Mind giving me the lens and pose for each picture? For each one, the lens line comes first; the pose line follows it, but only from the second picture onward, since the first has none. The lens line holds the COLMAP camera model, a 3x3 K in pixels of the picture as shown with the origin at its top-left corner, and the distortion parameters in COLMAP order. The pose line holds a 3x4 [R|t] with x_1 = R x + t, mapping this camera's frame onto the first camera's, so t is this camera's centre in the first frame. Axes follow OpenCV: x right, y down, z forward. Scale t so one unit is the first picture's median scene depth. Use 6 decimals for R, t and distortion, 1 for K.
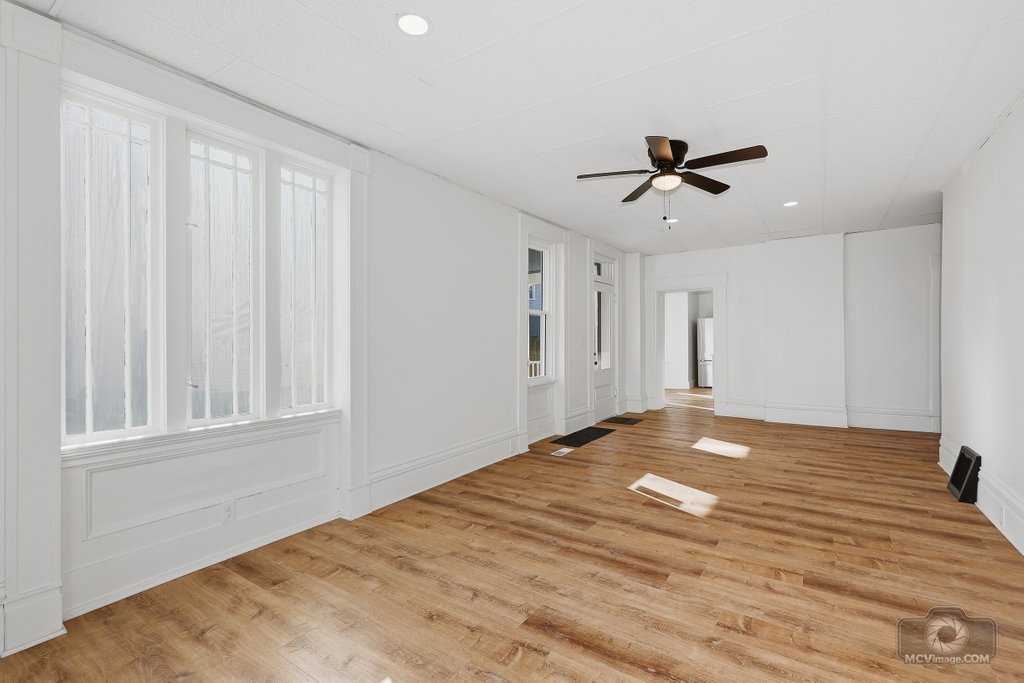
lens RADIAL K [[463.5, 0, 513.6], [0, 463.5, 340.1], [0, 0, 1]] dist [-0.001900, 0.002175]
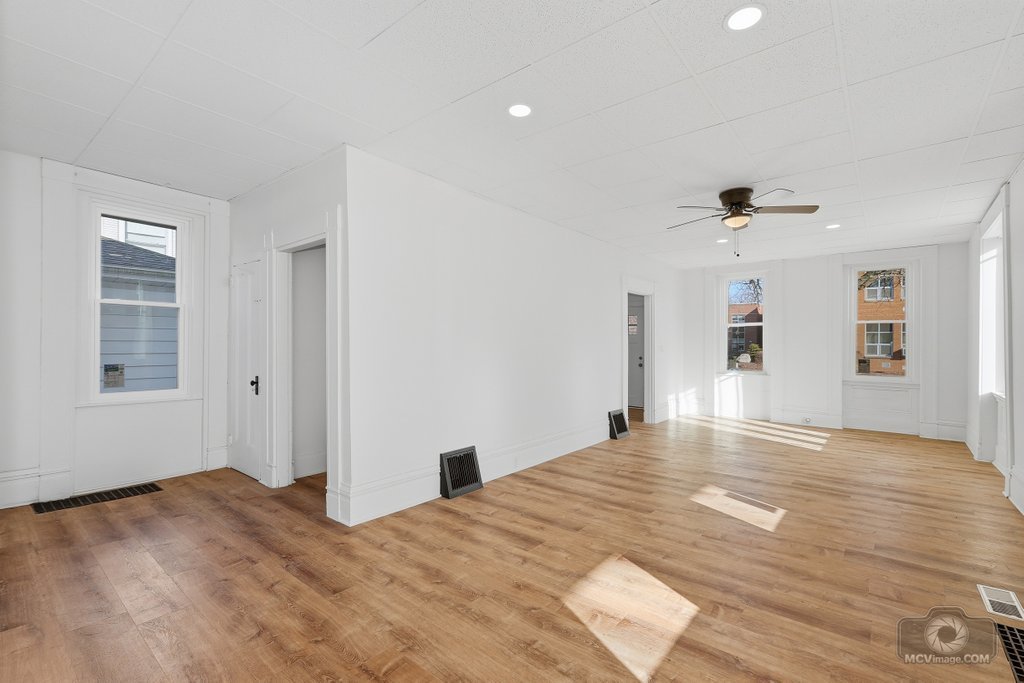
lens RADIAL K [[463.5, 0, 511.2], [0, 463.5, 346.3], [0, 0, 1]] dist [-0.001900, 0.002175]
pose [[-0.995739, 0.007976, 0.091867, 0.759132], [0.007447, 0.999954, -0.006100, -0.004090], [-0.091912, -0.005390, -0.995753, 2.124170]]
